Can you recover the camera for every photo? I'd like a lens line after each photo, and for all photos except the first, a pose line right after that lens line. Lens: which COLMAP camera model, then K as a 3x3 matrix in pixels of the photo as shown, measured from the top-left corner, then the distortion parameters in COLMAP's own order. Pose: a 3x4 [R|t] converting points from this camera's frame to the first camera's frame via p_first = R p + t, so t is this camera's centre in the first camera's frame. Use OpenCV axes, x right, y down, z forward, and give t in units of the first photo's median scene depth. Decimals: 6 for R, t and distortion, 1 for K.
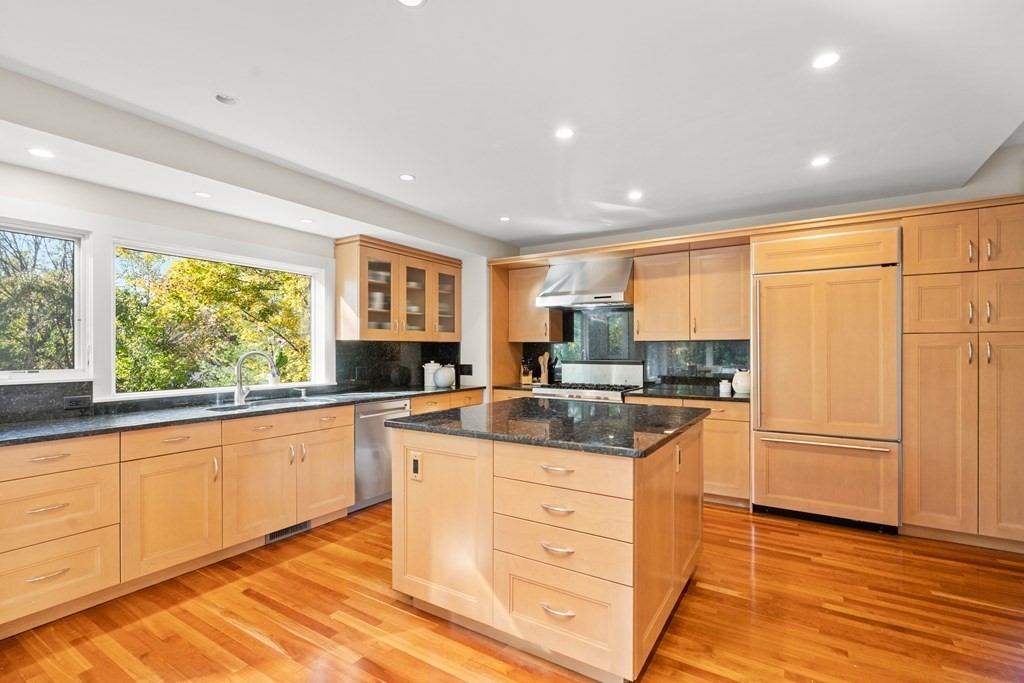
lens RADIAL K [[469.8, 0, 511.2], [0, 469.8, 344.0], [0, 0, 1]] dist [-0.000784, 0.000079]
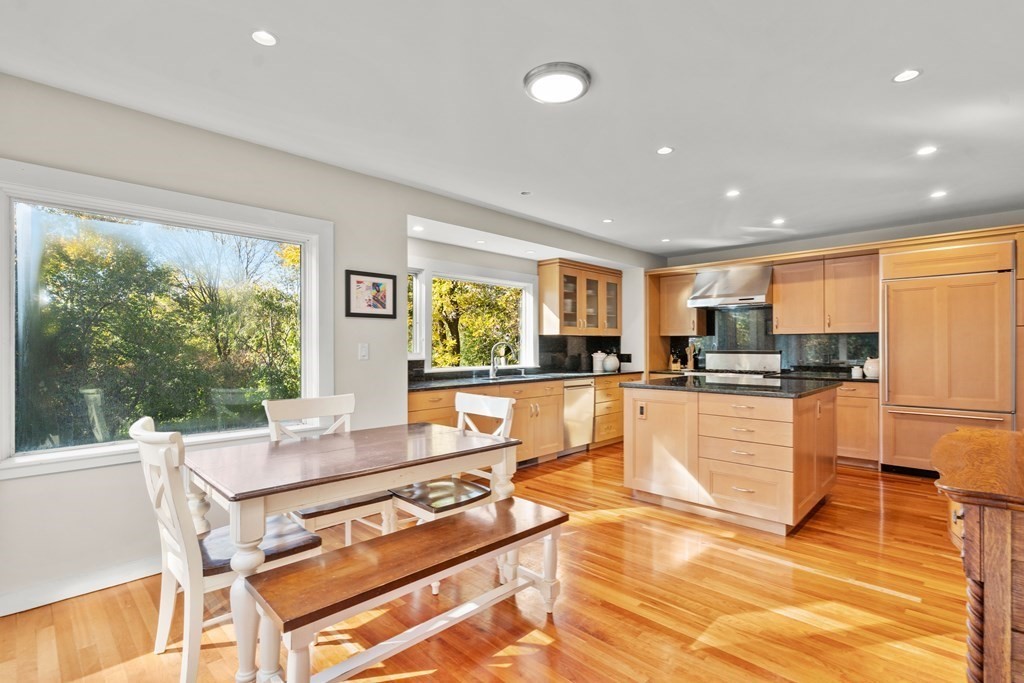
lens RADIAL K [[481.8, 0, 512.0], [0, 481.8, 341.5], [0, 0, 1]] dist [-0.001506, 0.000167]
pose [[0.979305, -0.002755, -0.202370, -0.162661], [0.003414, 0.999990, 0.002908, 0.007092], [0.202360, -0.003539, 0.979305, -0.391317]]
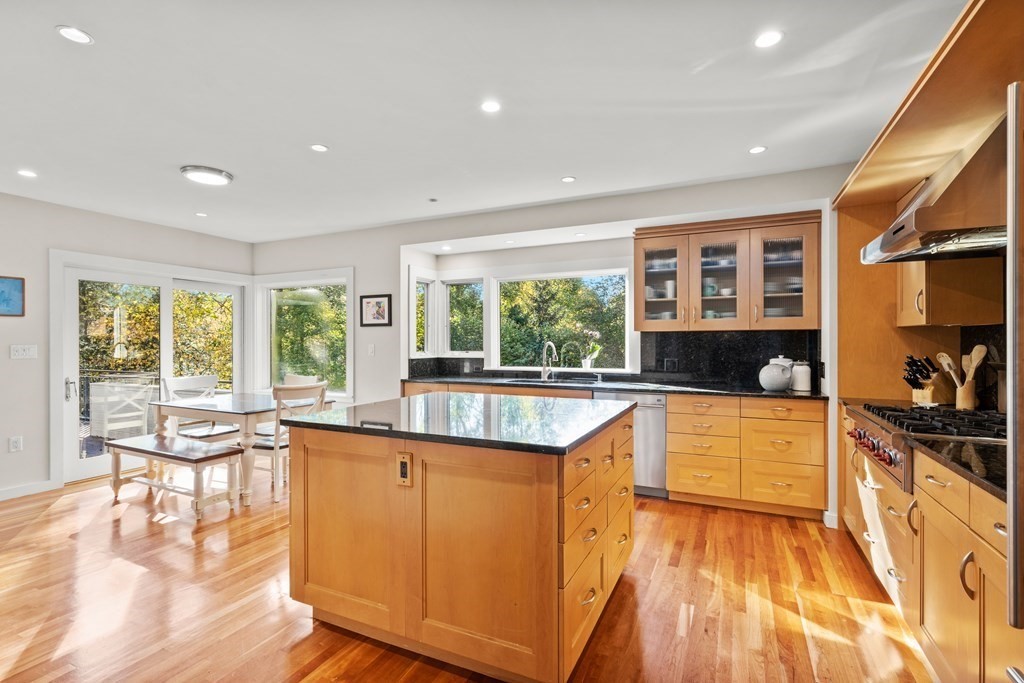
lens RADIAL K [[468.8, 0, 512.0], [0, 468.8, 341.5], [0, 0, 1]] dist [-0.000753, -0.000054]
pose [[0.129275, 0.001334, -0.991608, 0.631286], [0.014425, 0.999891, 0.003225, 0.006087], [0.991504, -0.014721, 0.129242, 0.565779]]
